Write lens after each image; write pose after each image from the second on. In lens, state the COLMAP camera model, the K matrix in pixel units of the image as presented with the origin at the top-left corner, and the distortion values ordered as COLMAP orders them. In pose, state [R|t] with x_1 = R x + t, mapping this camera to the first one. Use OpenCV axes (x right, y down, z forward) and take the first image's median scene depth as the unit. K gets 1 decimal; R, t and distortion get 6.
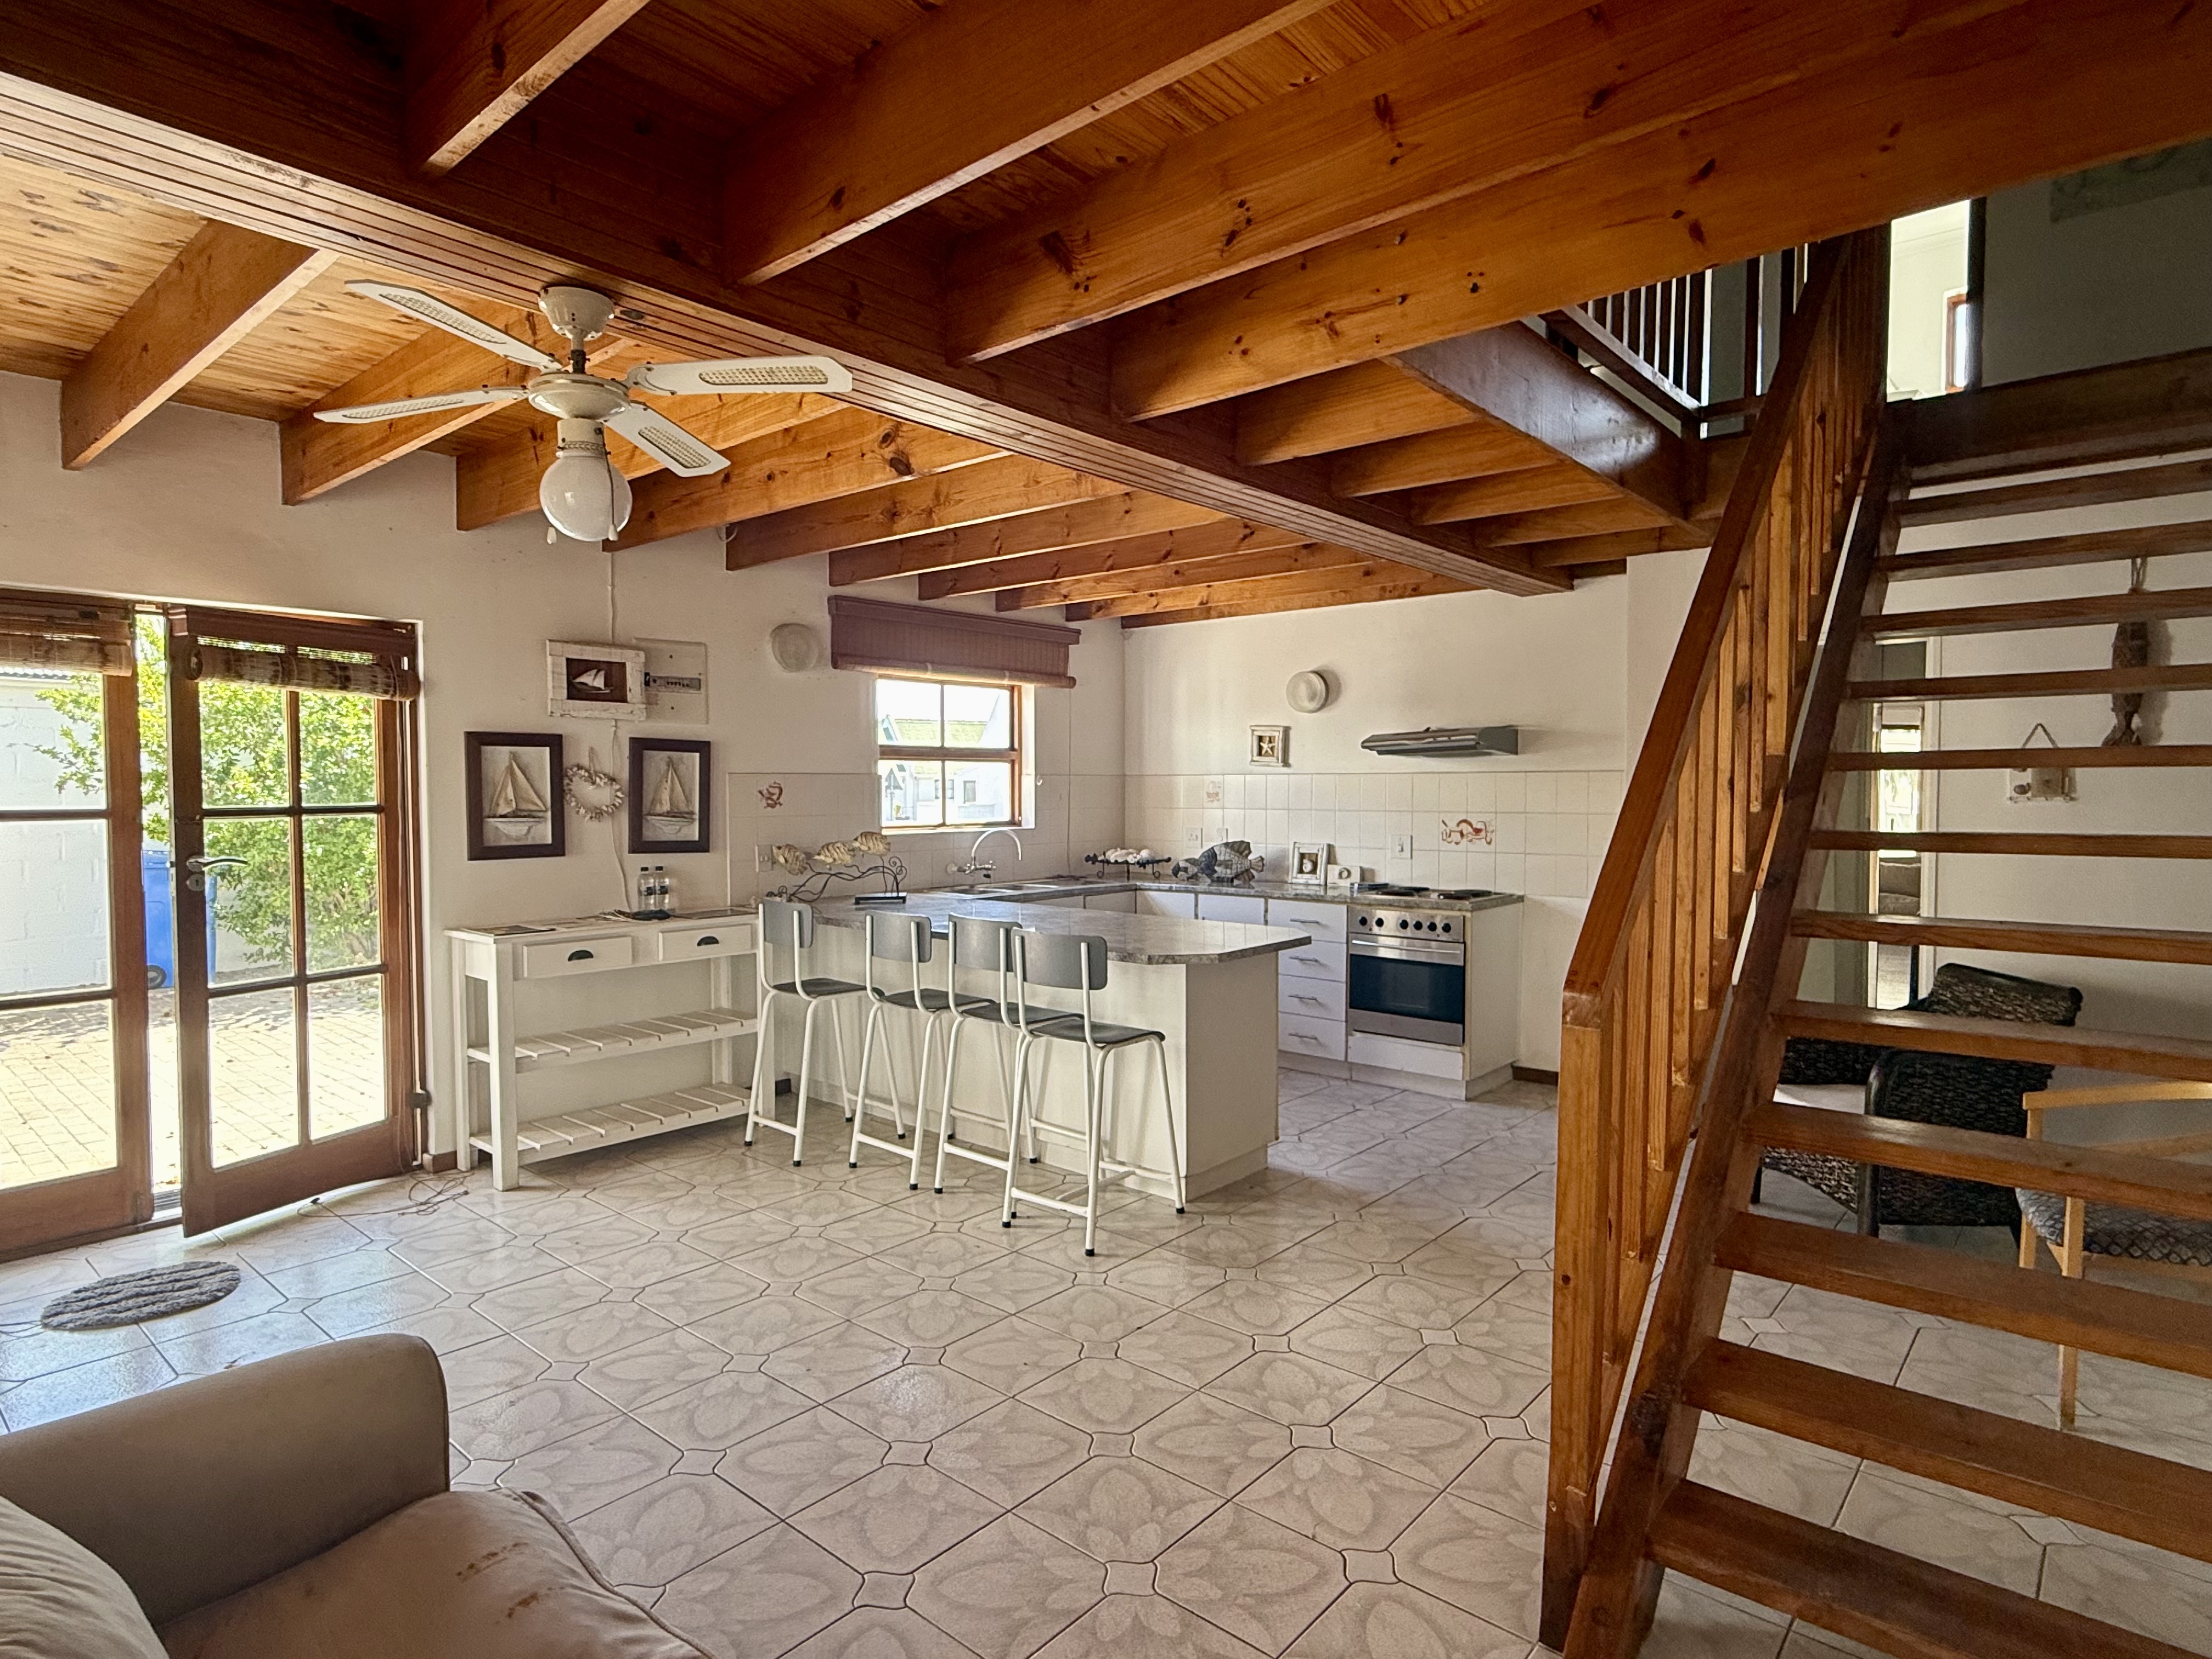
lens RADIAL K [[1198.6, 0, 1106.0], [0, 1198.6, 829.5], [0, 0, 1]] dist [0.000584, 0.000006]
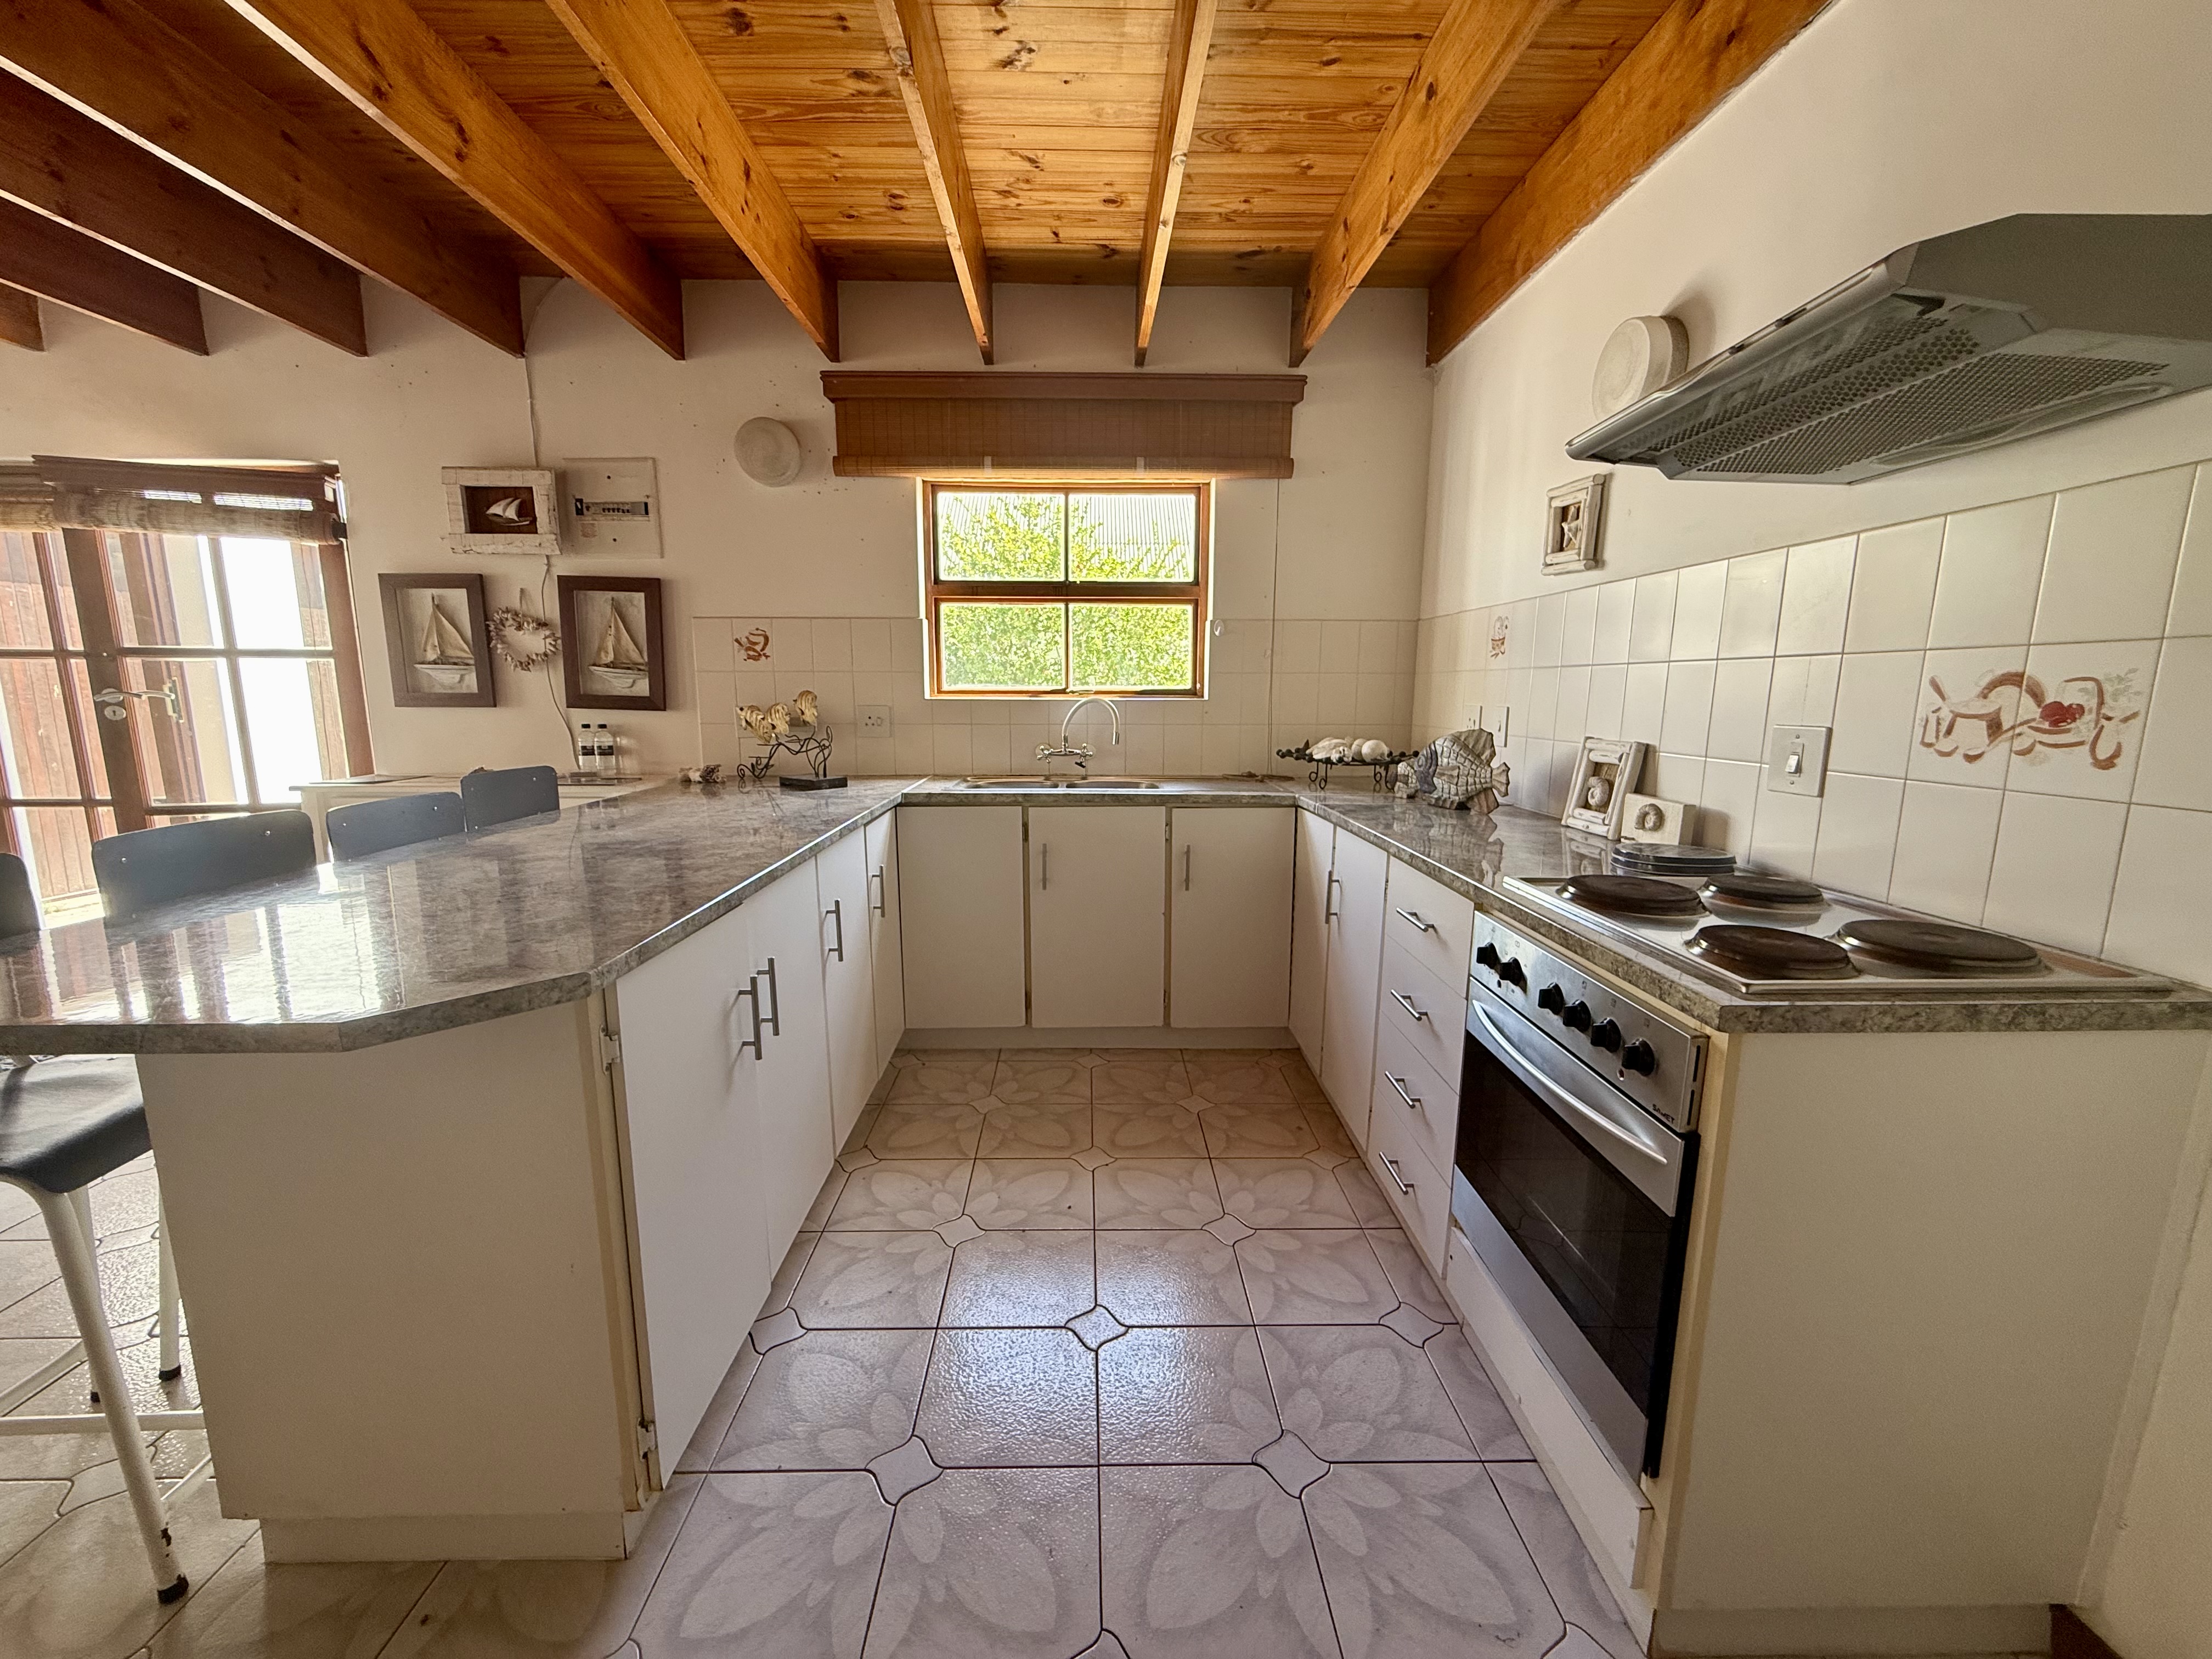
lens RADIAL K [[881.7, 0, 1104.4], [0, 881.7, 833.4], [0, 0, 1]] dist [-0.001992, -0.000278]
pose [[0.669579, 0.124539, -0.732226, 0.358258], [-0.032987, 0.989856, 0.138193, 0.008207], [0.742008, -0.068377, 0.666894, 0.811443]]
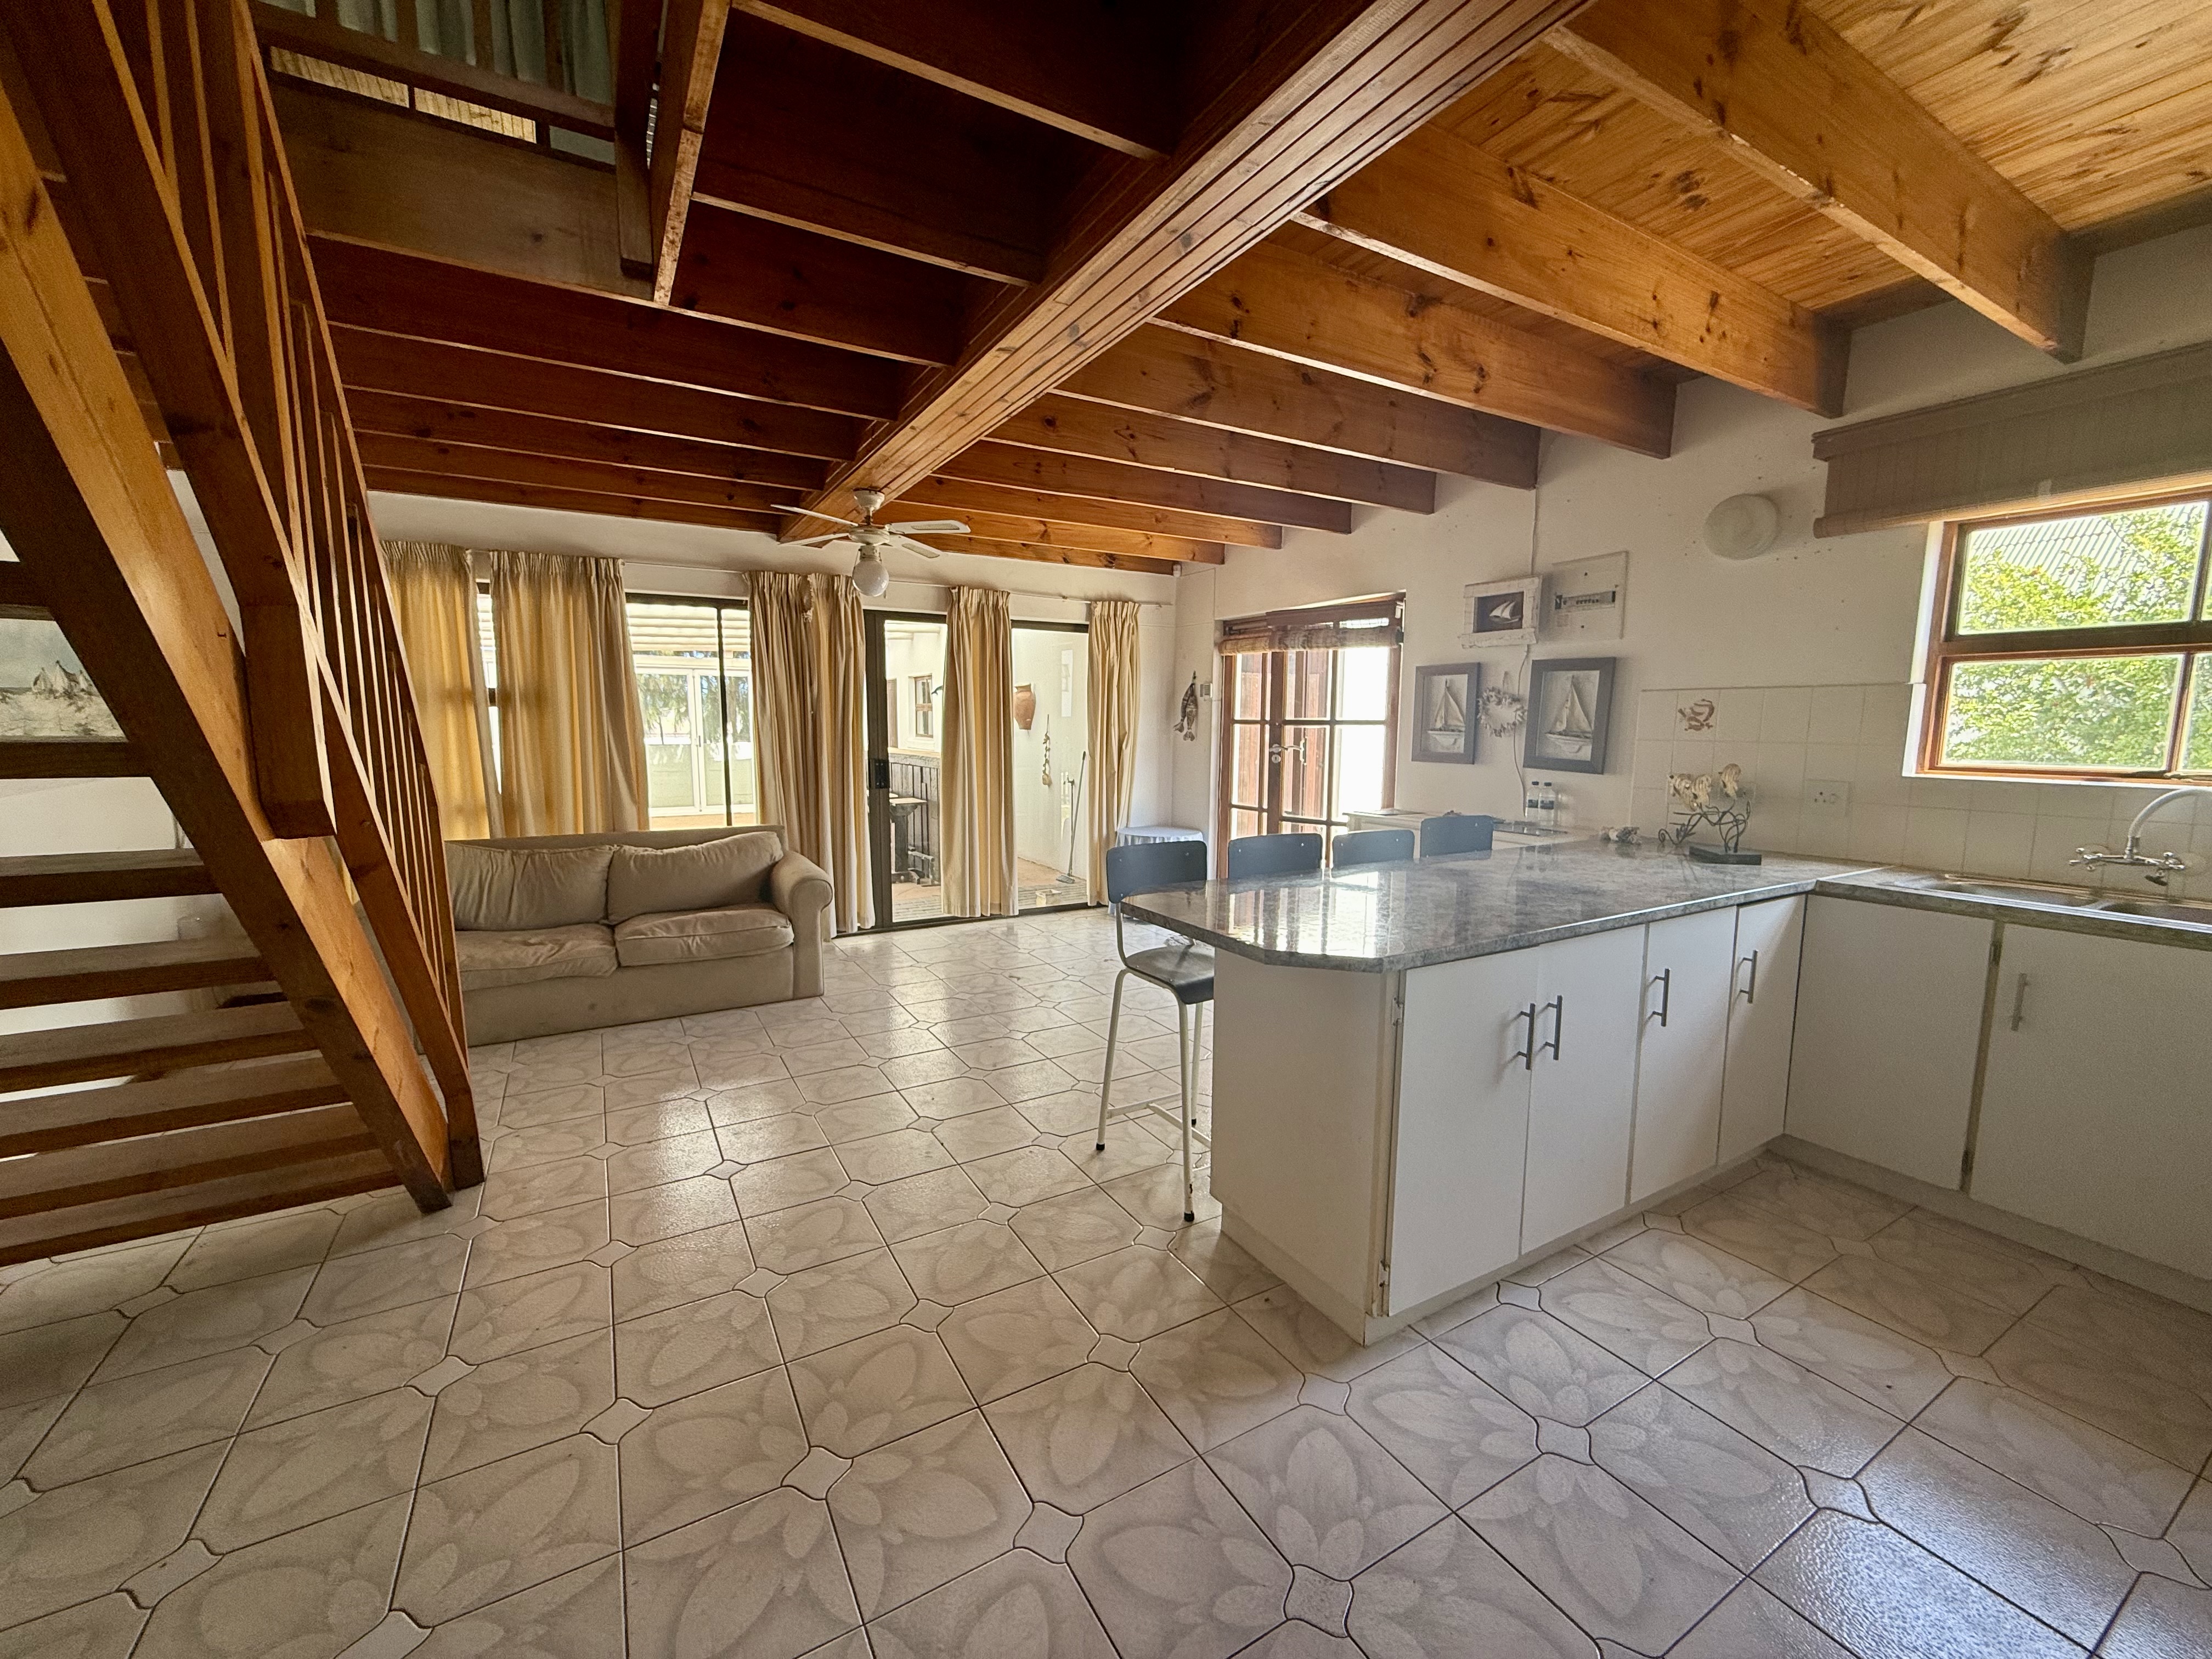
lens RADIAL K [[881.7, 0, 1104.4], [0, 881.7, 833.4], [0, 0, 1]] dist [-0.001992, -0.000278]
pose [[-0.324281, 0.119081, -0.938436, 0.471487], [-0.043177, 0.989148, 0.140436, -0.016343], [0.944975, 0.086059, -0.315620, 0.855643]]
